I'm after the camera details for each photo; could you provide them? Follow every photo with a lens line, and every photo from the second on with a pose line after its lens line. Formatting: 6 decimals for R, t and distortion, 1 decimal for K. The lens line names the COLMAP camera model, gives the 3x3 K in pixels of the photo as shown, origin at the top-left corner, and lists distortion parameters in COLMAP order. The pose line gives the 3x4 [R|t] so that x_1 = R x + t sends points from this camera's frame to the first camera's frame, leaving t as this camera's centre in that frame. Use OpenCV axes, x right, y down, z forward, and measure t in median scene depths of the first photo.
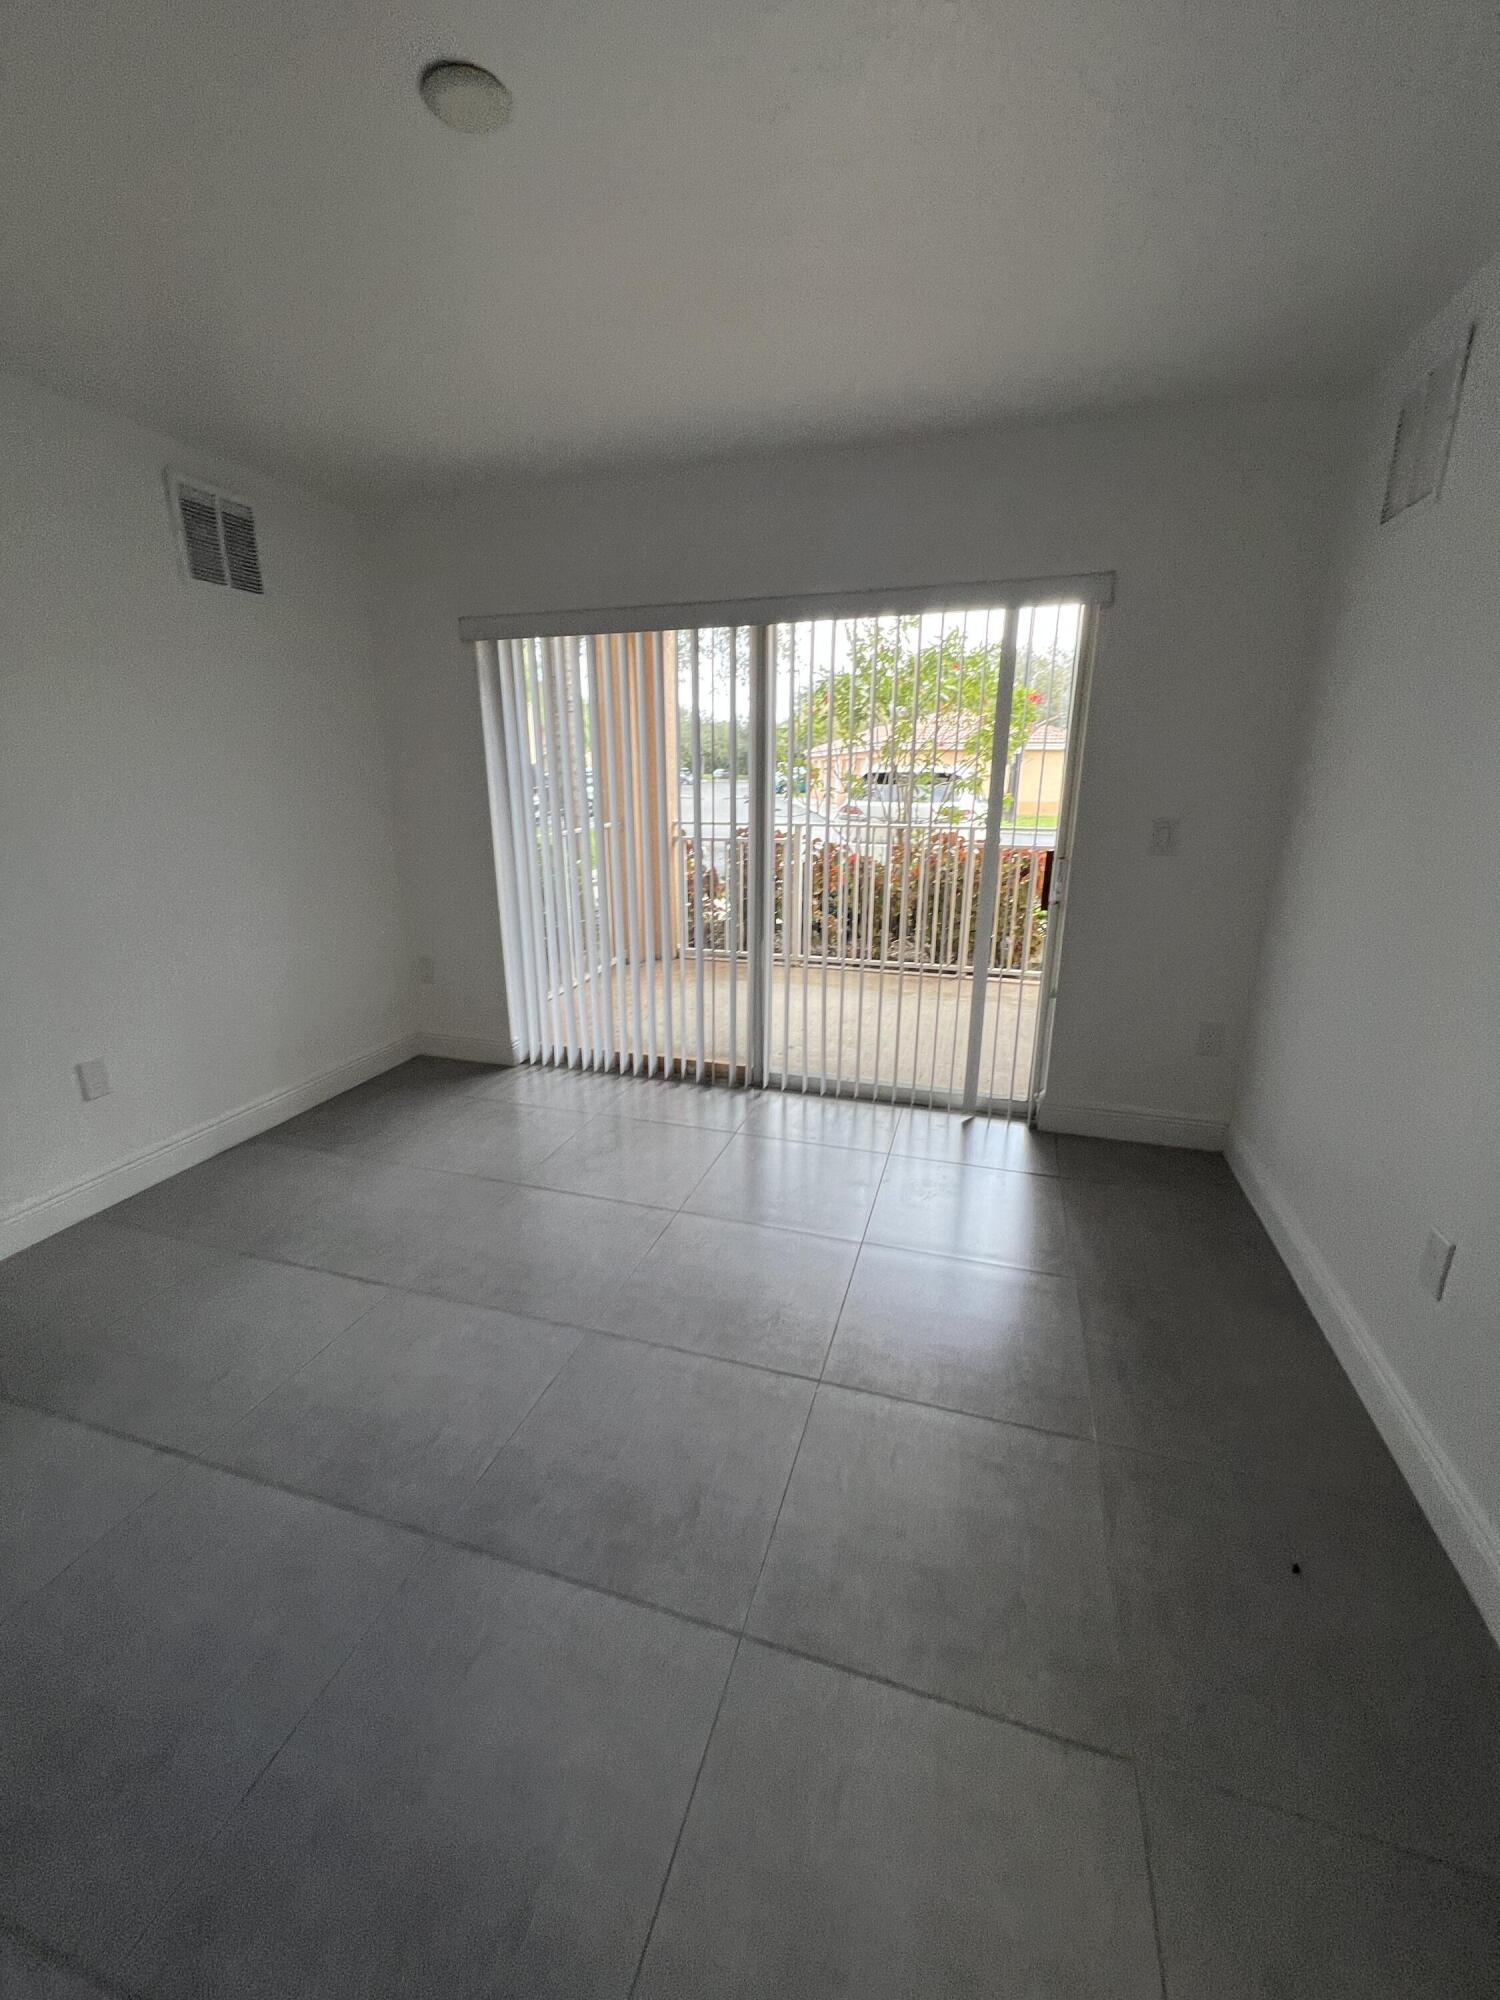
lens RADIAL K [[799.1, 0, 750.0], [0, 799.1, 994.0], [0, 0, 1]] dist [-0.004449, 0.000315]
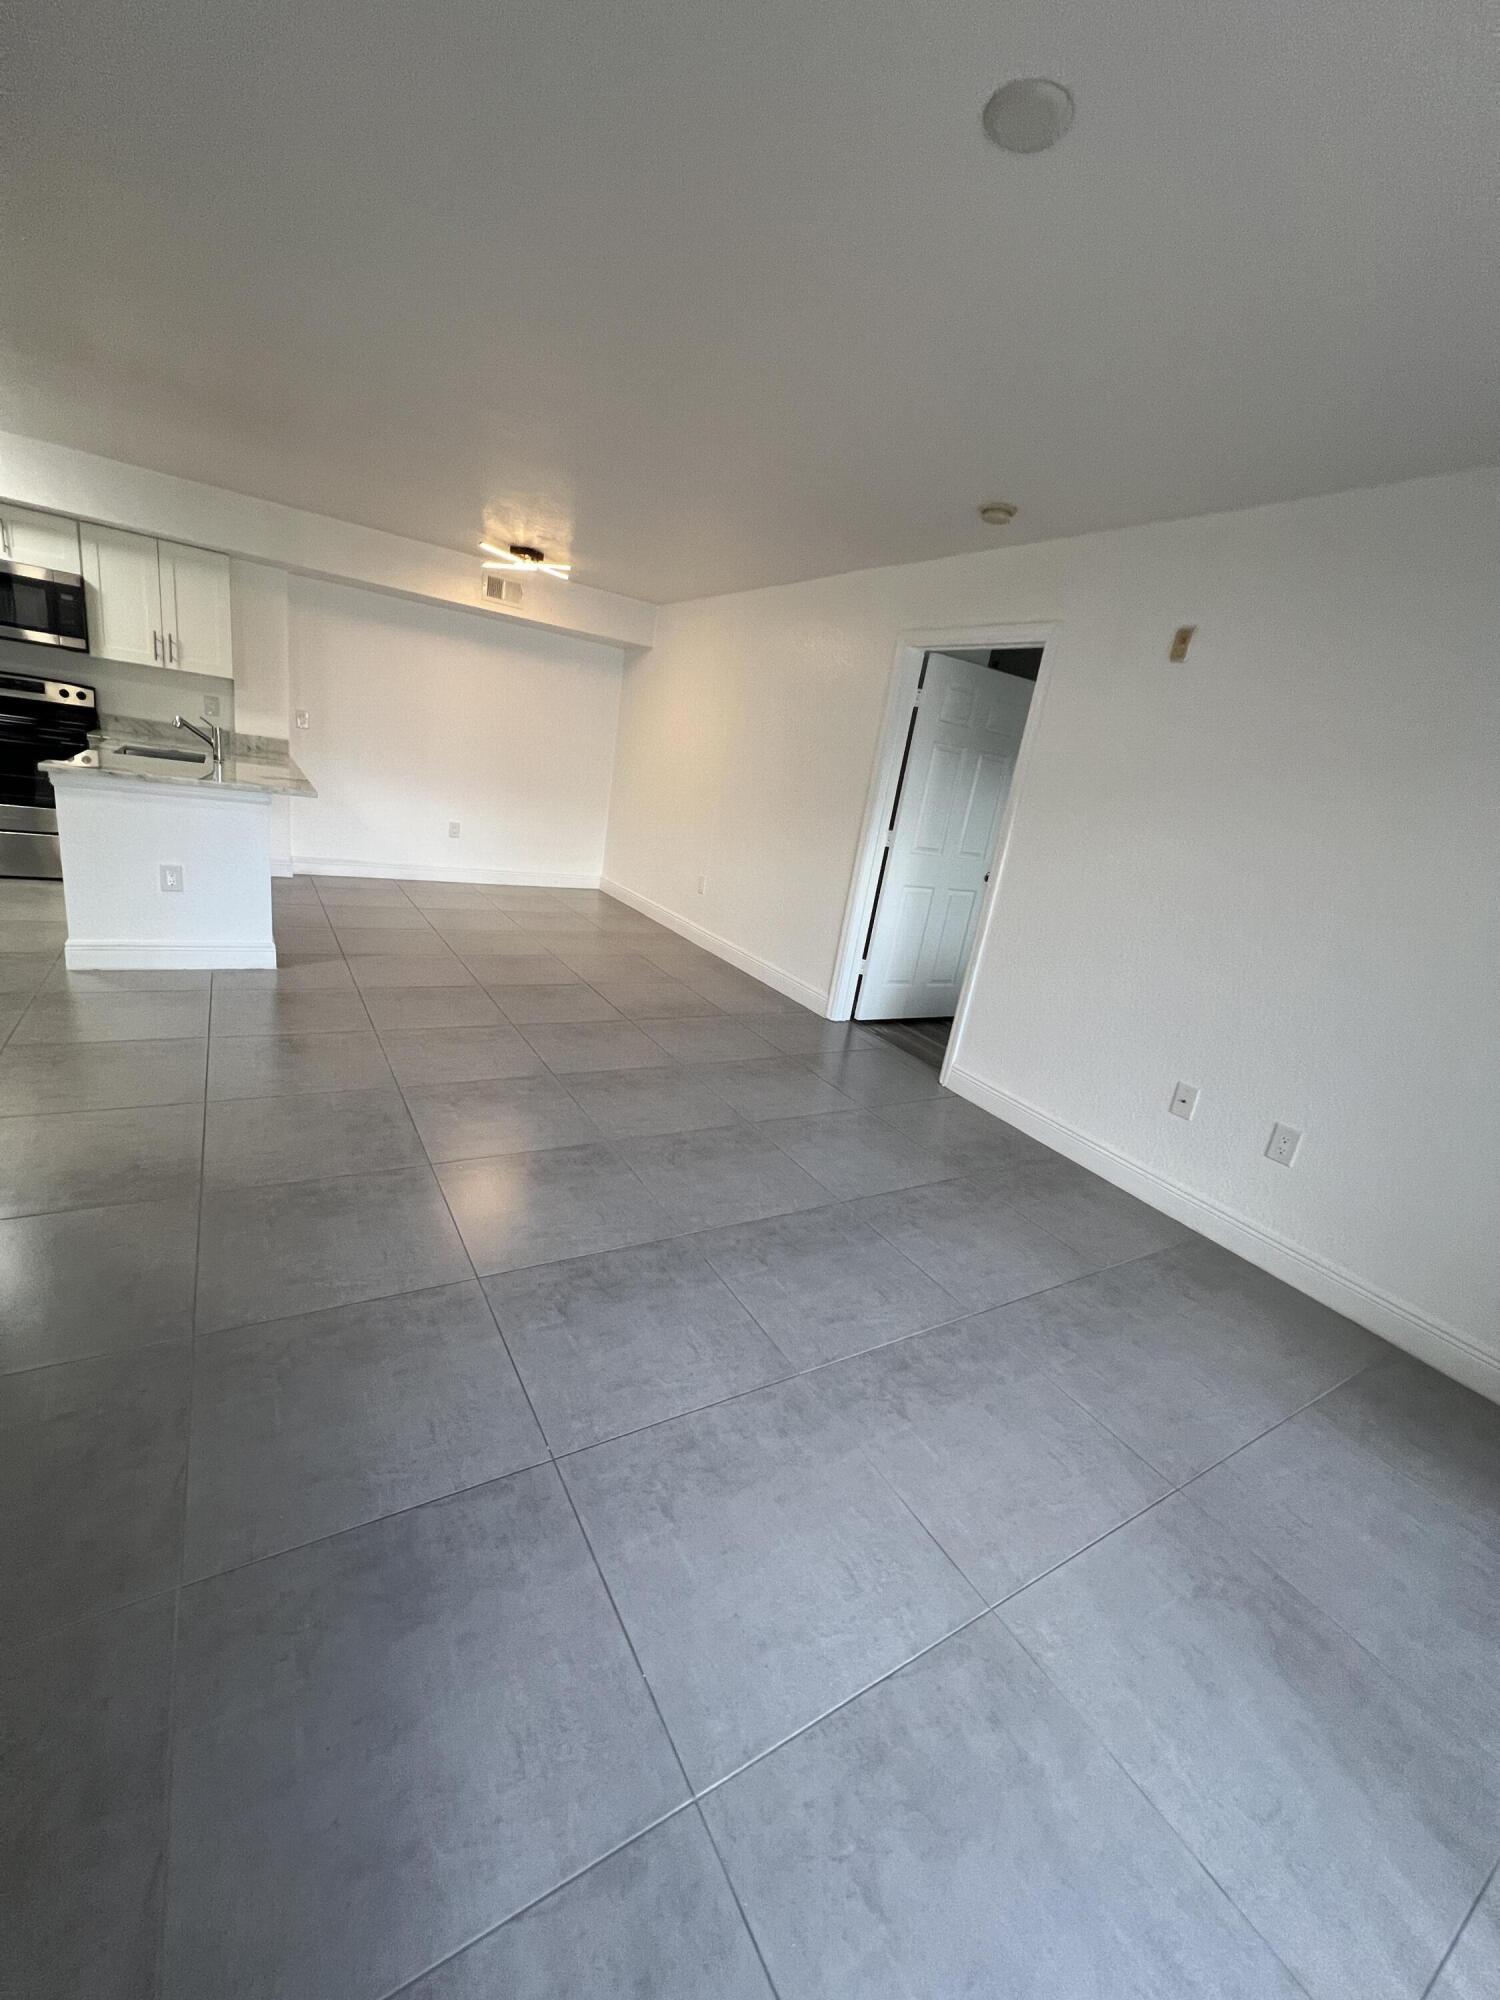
lens RADIAL K [[798.8, 0, 747.8], [0, 798.8, 1000.6], [0, 0, 1]] dist [-0.001520, 0.000461]
pose [[-0.652311, 0.121648, -0.748126, 0.277213], [-0.351028, 0.826316, 0.440434, -0.188046], [0.671766, 0.549913, -0.496313, 0.681837]]
